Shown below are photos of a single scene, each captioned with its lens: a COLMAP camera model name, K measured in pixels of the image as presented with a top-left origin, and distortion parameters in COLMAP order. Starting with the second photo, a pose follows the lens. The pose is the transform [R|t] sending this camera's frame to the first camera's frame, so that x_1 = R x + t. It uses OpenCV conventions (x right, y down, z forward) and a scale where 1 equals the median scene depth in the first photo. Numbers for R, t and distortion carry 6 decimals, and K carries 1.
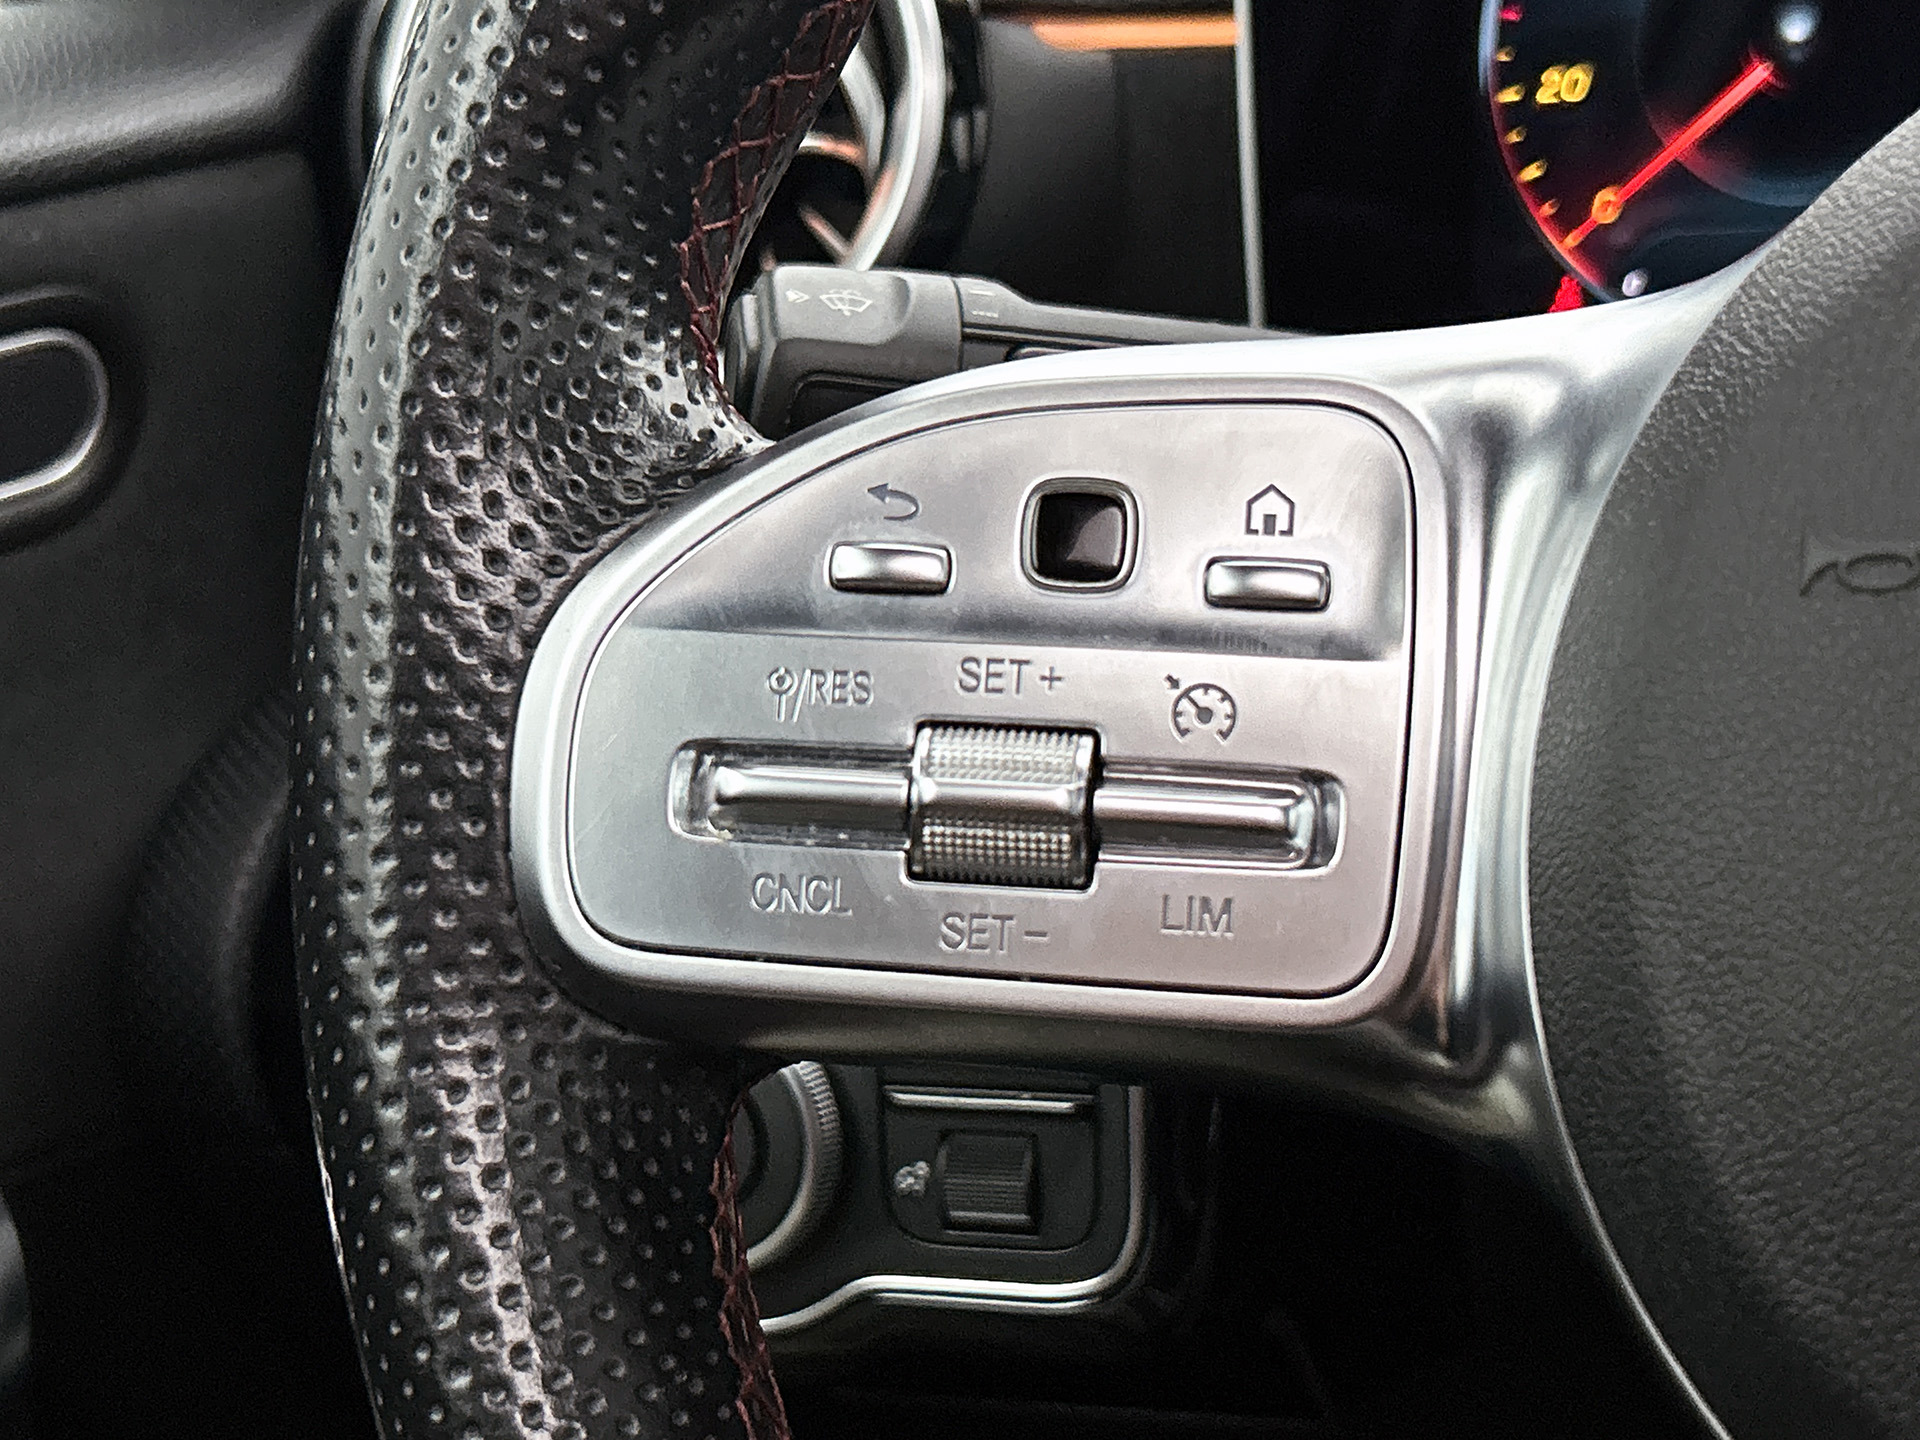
lens RADIAL K [[3052.3, 0, 960.0], [0, 3052.3, 720.0], [0, 0, 1]] dist [-0.044605, -0.037588]
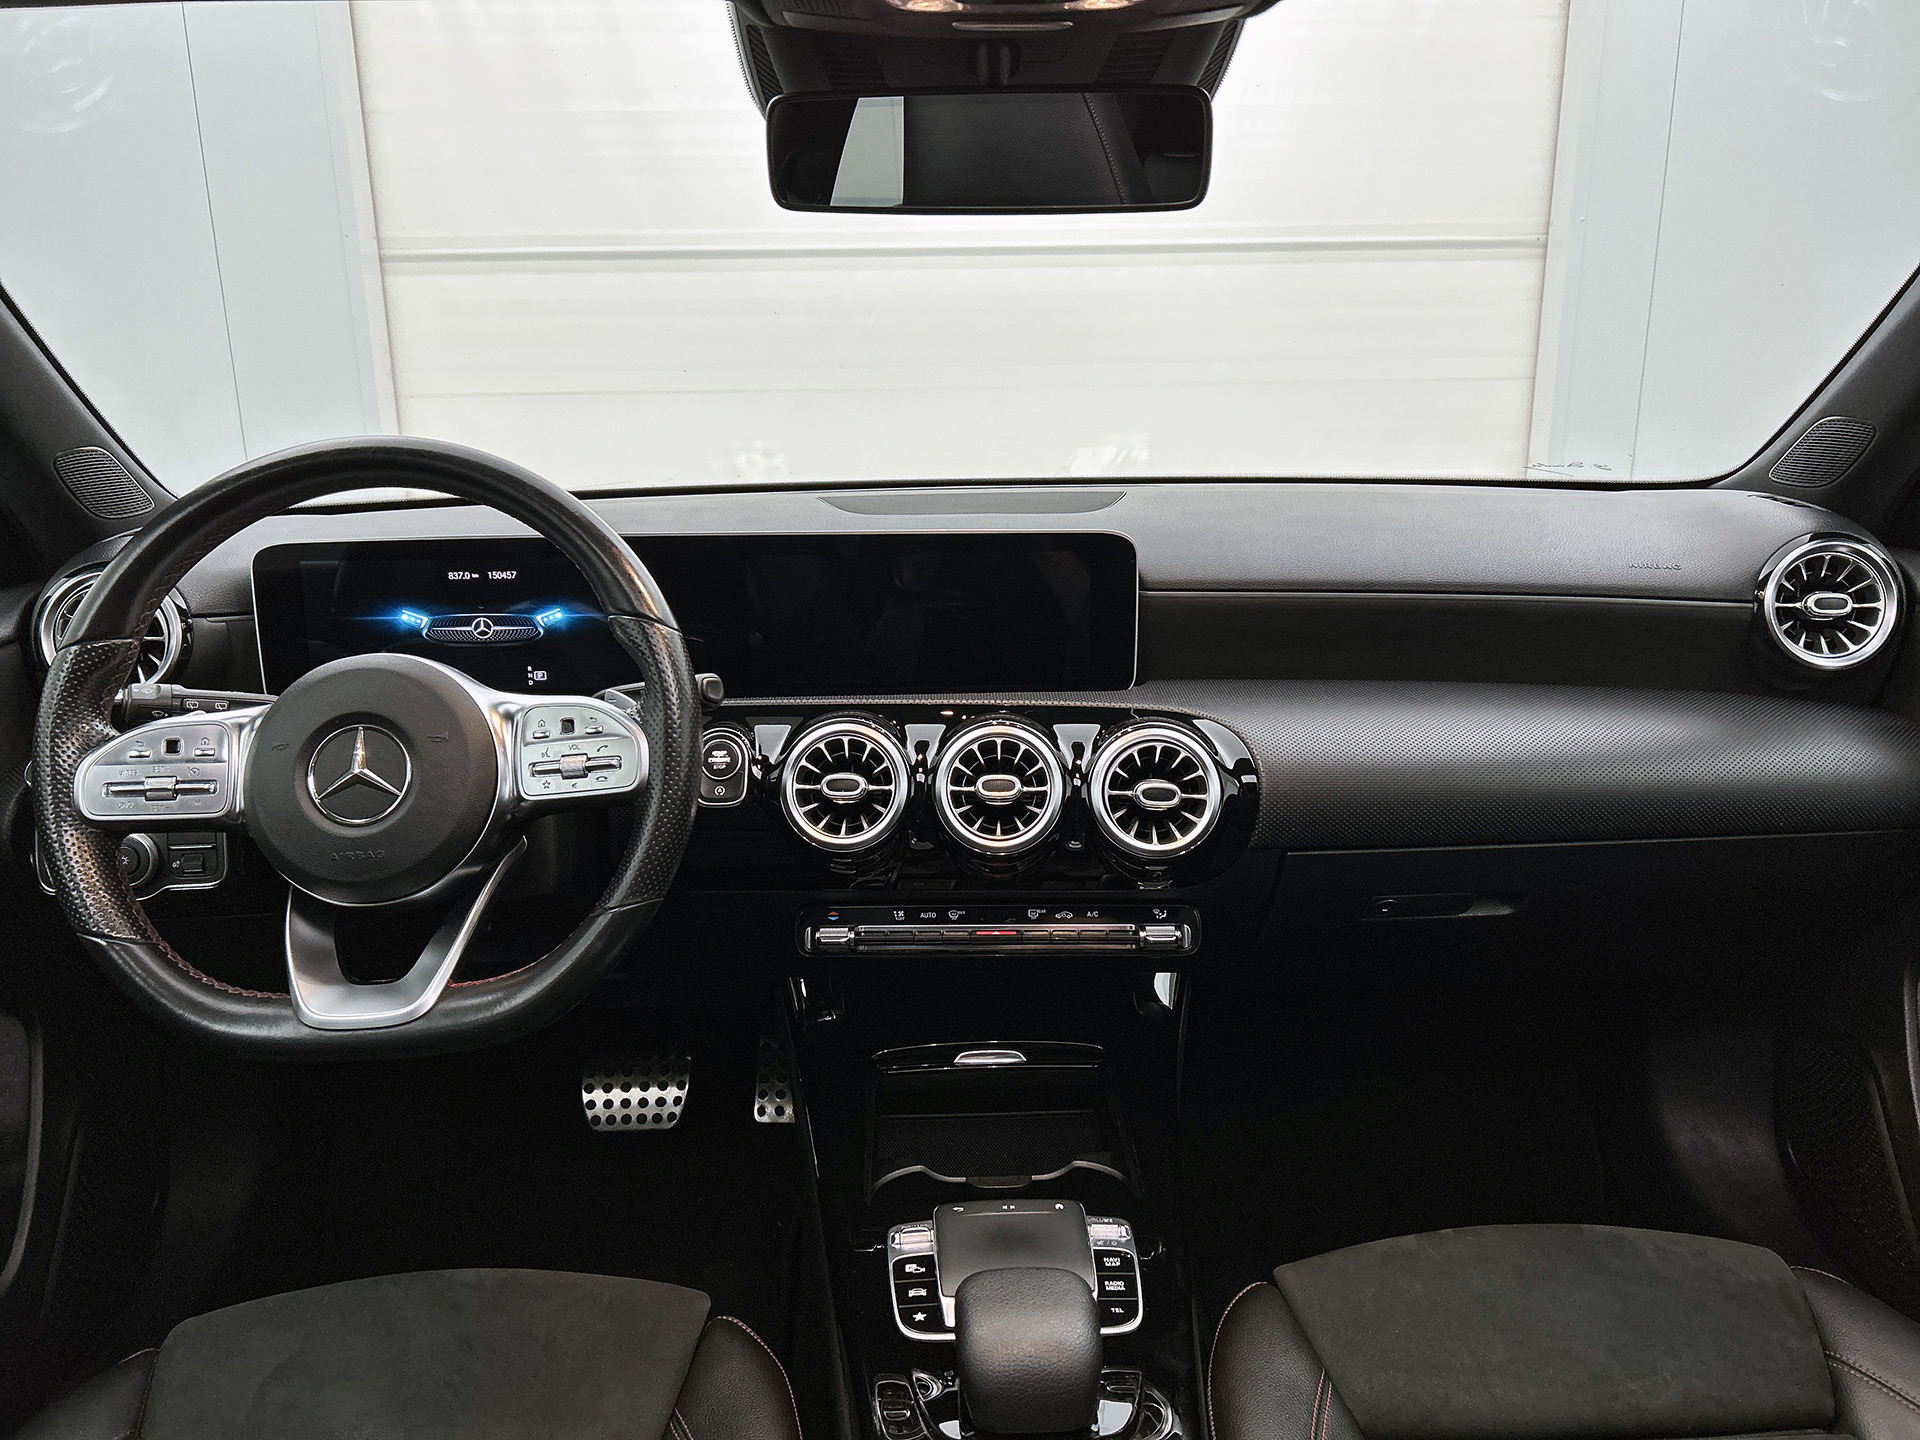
lens RADIAL K [[1434.8, 0, 960.0], [0, 1434.8, 720.0], [0, 0, 1]] dist [0.082999, -0.101078]
pose [[0.927680, -0.063720, 0.367899, 0.456604], [0.066588, 0.997768, 0.004908, -0.020449], [-0.367391, 0.019945, 0.929853, -2.512400]]
